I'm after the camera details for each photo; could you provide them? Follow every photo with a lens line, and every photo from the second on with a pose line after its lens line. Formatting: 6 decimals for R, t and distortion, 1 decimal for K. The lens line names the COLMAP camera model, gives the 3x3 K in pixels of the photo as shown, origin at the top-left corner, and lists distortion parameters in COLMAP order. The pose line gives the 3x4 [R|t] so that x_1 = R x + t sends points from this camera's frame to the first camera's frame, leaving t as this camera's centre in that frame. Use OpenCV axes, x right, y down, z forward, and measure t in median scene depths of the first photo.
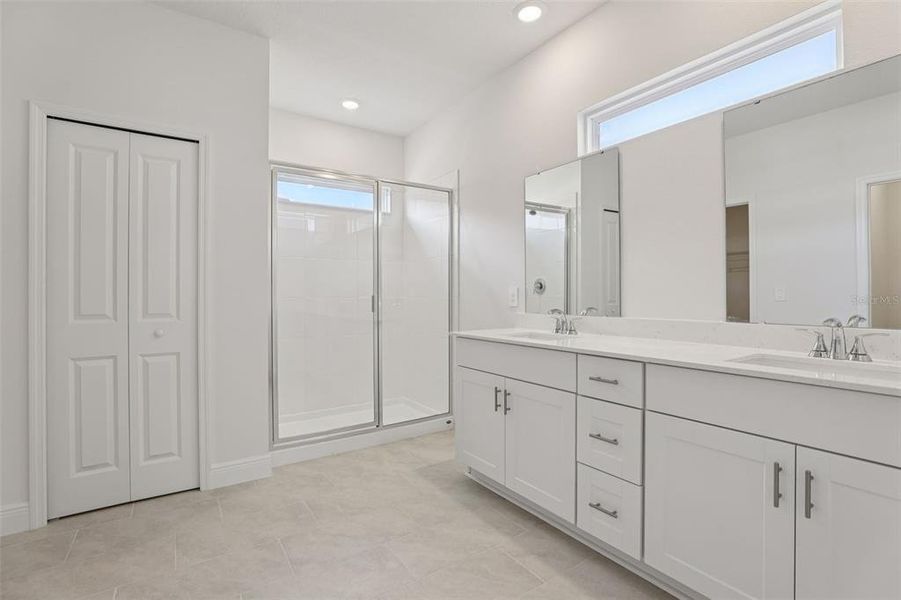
lens RADIAL K [[411.2, 0, 450.4], [0, 411.2, 298.2], [0, 0, 1]] dist [-0.046557, 0.014001]
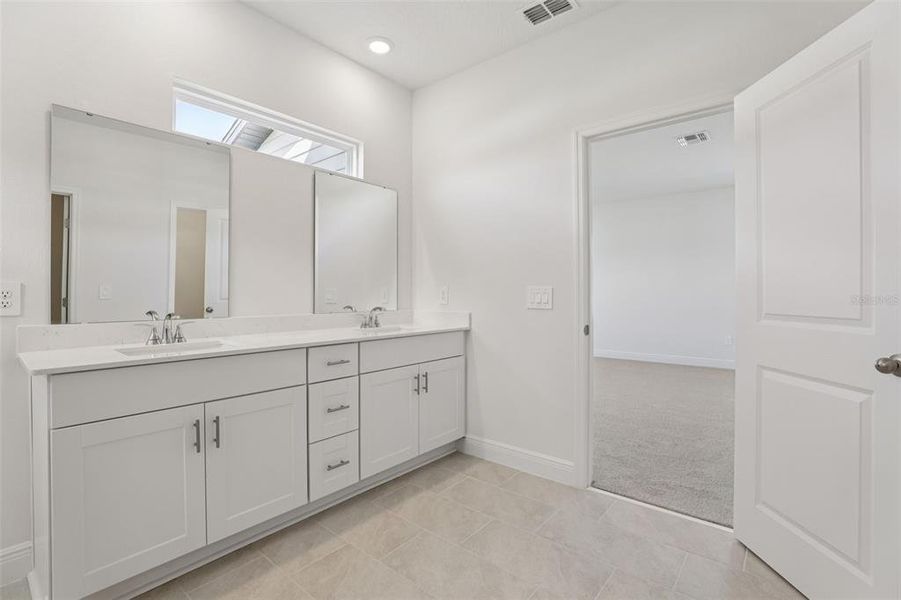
lens RADIAL K [[411.2, 0, 450.4], [0, 411.2, 298.2], [0, 0, 1]] dist [-0.046557, 0.014001]
pose [[-0.268242, -0.012773, 0.963267, -0.783460], [0.005069, 0.999880, 0.014670, -0.013103], [-0.963338, 0.008818, -0.268145, 0.836633]]
